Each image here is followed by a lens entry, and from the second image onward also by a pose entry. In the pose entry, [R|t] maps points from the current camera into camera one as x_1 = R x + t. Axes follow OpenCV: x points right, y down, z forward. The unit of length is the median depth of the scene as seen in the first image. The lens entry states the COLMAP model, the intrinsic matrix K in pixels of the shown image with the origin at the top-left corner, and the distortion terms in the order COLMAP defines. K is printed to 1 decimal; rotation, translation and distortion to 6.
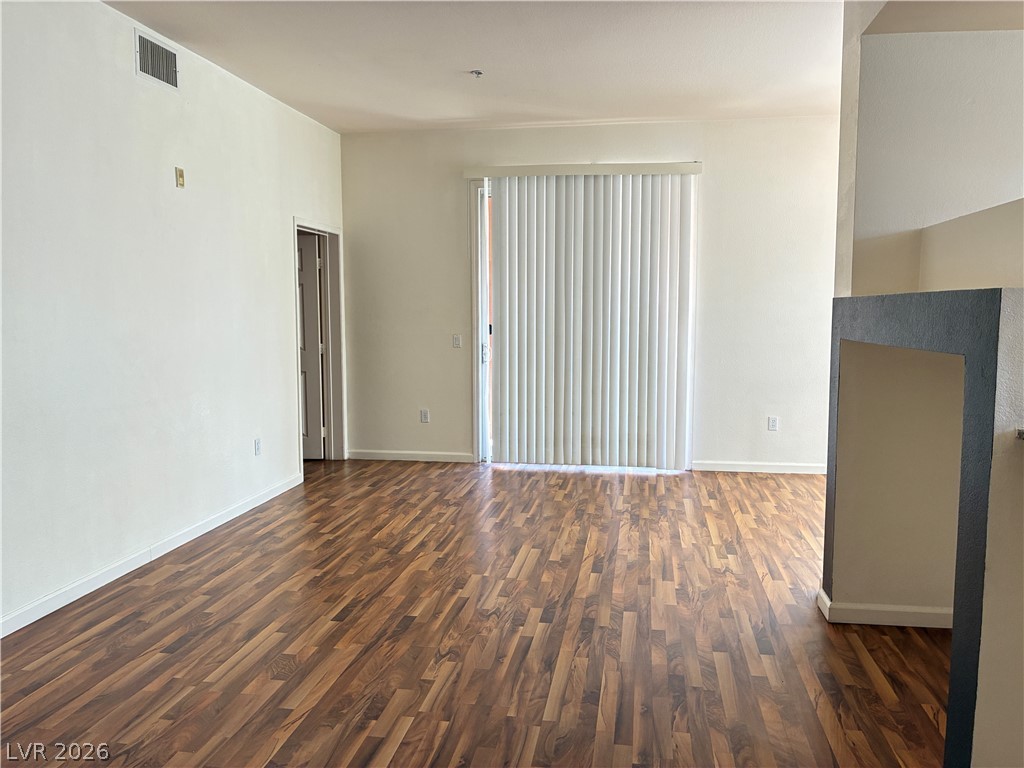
lens RADIAL K [[768.6, 0, 512.0], [0, 768.6, 384.0], [0, 0, 1]] dist [0.026556, -0.016665]
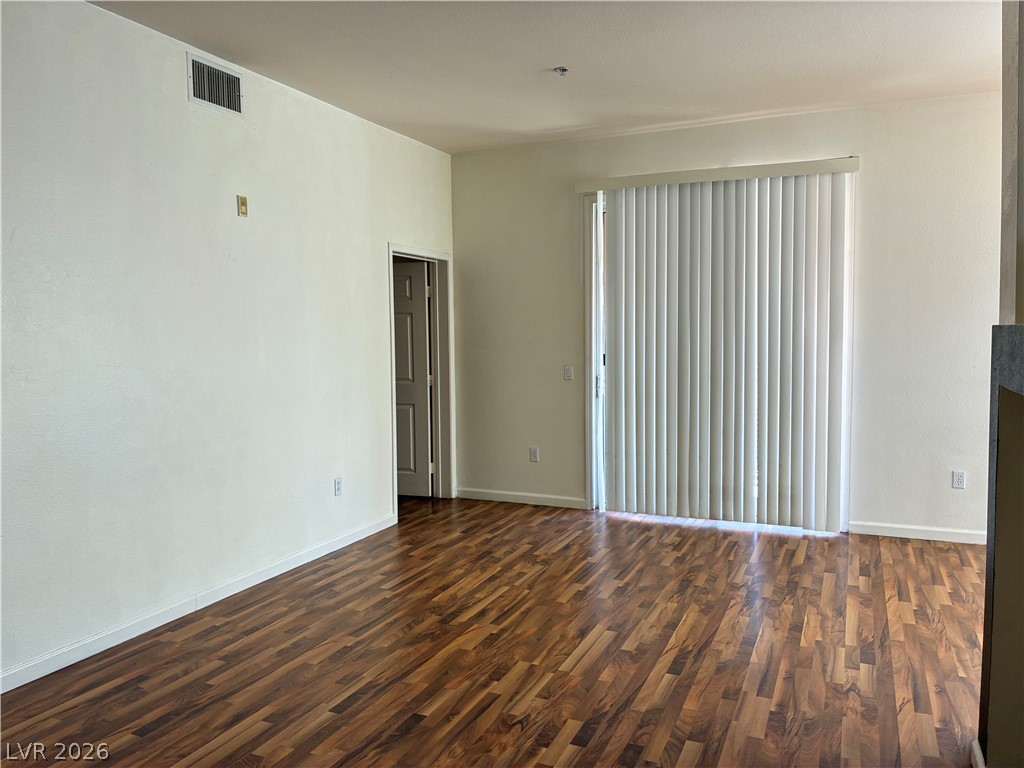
lens RADIAL K [[768.6, 0, 512.0], [0, 768.6, 384.0], [0, 0, 1]] dist [0.026556, -0.016665]
pose [[0.968389, 0.007876, -0.249320, 0.112756], [-0.015191, 0.999508, -0.027429, -0.022068], [0.248981, 0.030349, 0.968033, 0.141911]]
